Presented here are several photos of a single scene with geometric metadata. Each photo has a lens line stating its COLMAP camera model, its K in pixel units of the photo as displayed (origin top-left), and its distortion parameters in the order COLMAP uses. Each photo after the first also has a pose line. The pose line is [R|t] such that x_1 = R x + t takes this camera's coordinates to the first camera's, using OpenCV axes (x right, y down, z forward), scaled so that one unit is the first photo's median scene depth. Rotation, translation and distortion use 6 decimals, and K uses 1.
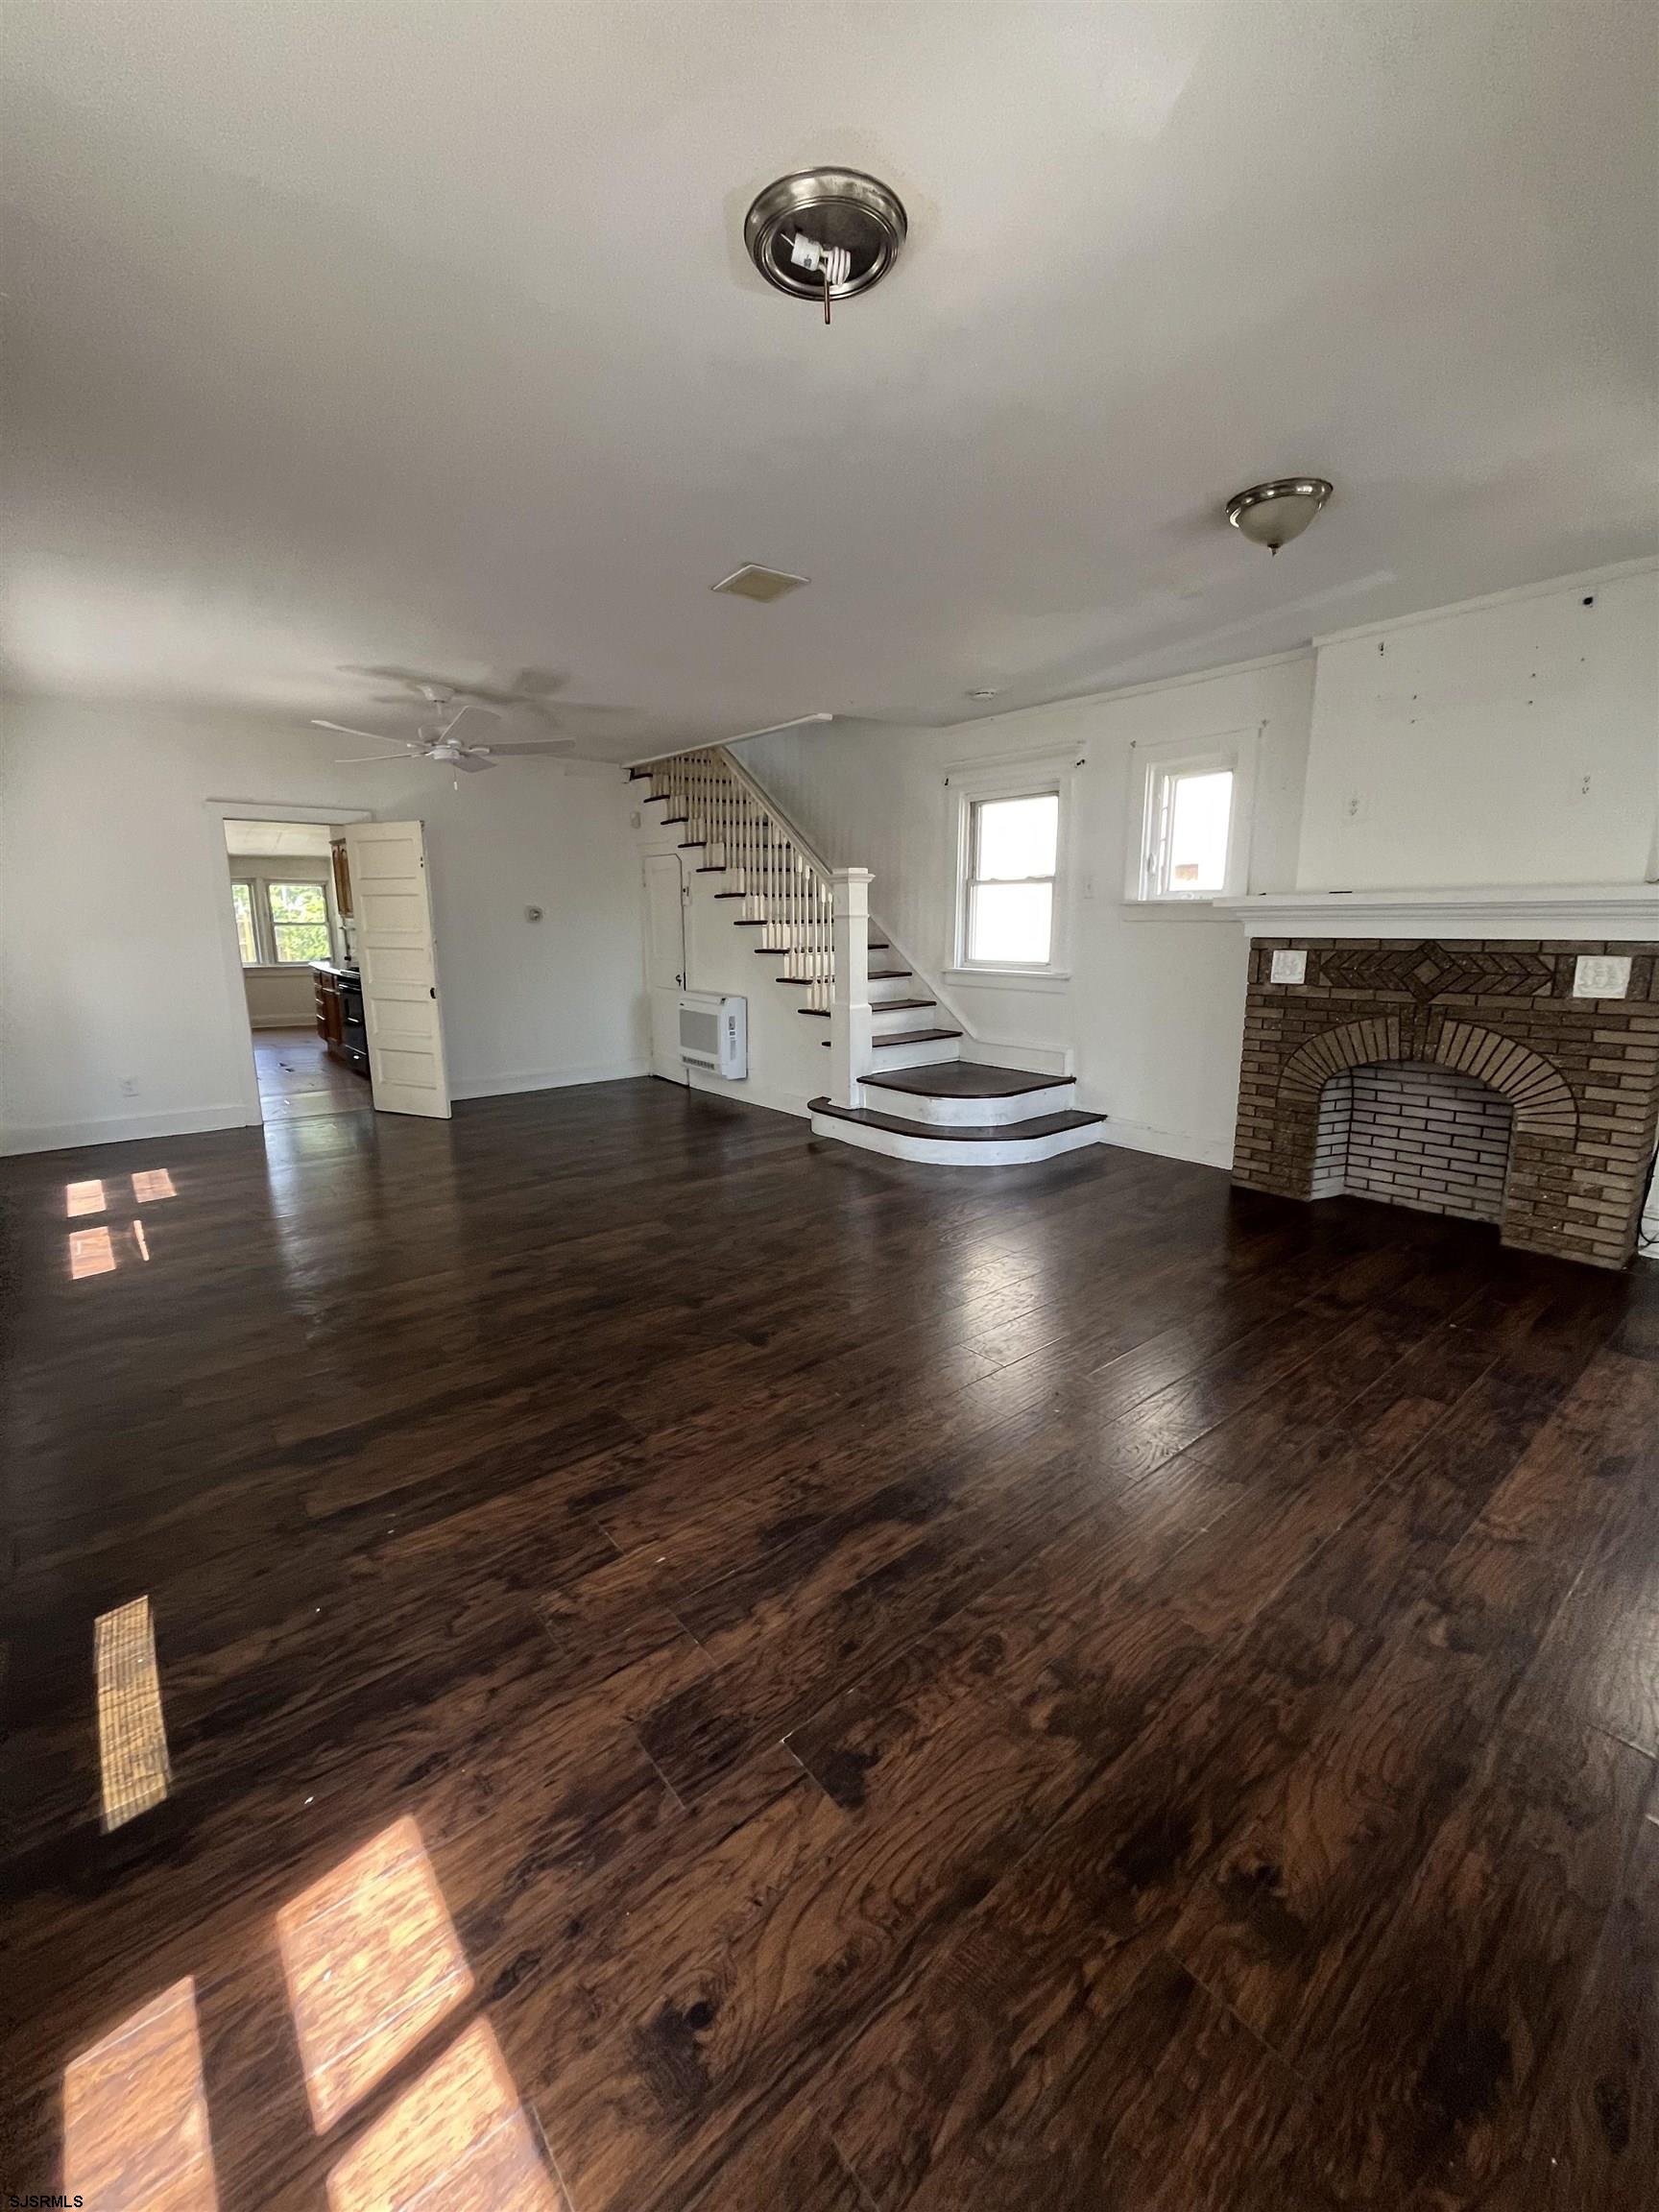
lens RADIAL K [[899.9, 0, 829.5], [0, 899.9, 1106.0], [0, 0, 1]] dist [0.000281, 0.000054]
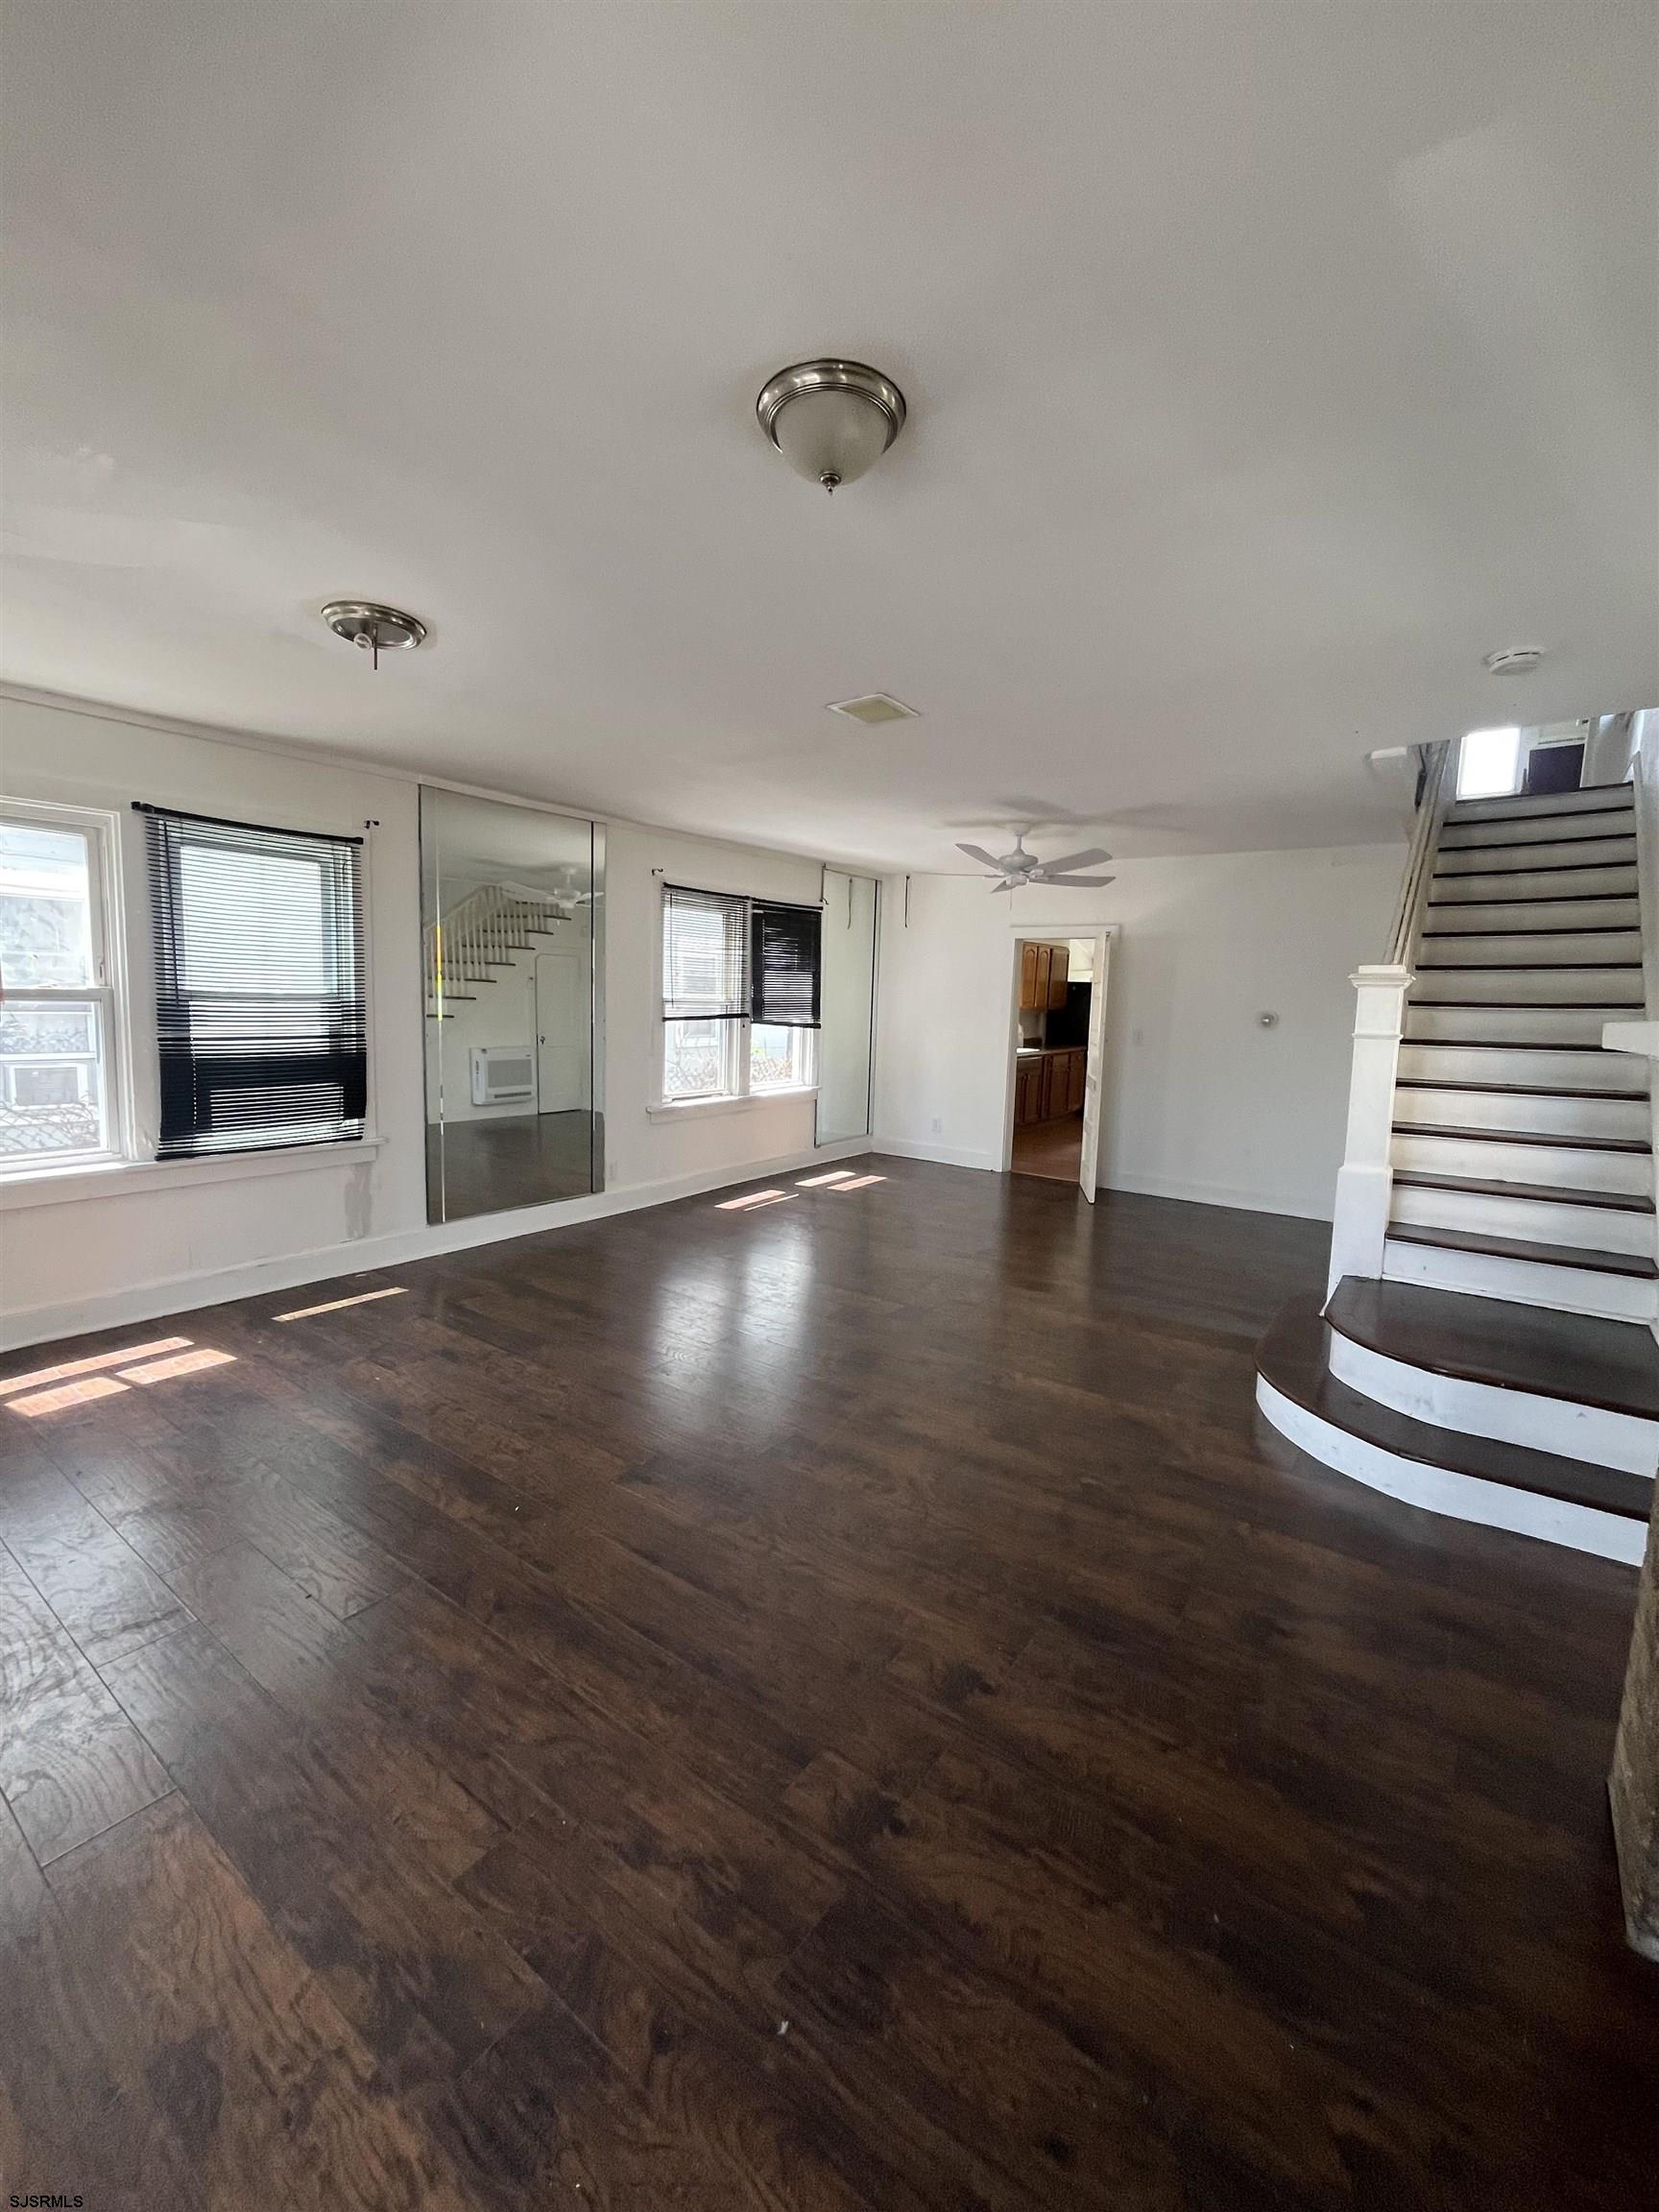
lens RADIAL K [[899.9, 0, 829.5], [0, 899.9, 1106.0], [0, 0, 1]] dist [0.000281, 0.000054]
pose [[0.239337, 0.126372, -0.962678, 1.375044], [-0.229651, 0.970728, 0.070334, -0.271241], [0.943387, 0.204247, 0.261352, 1.082140]]
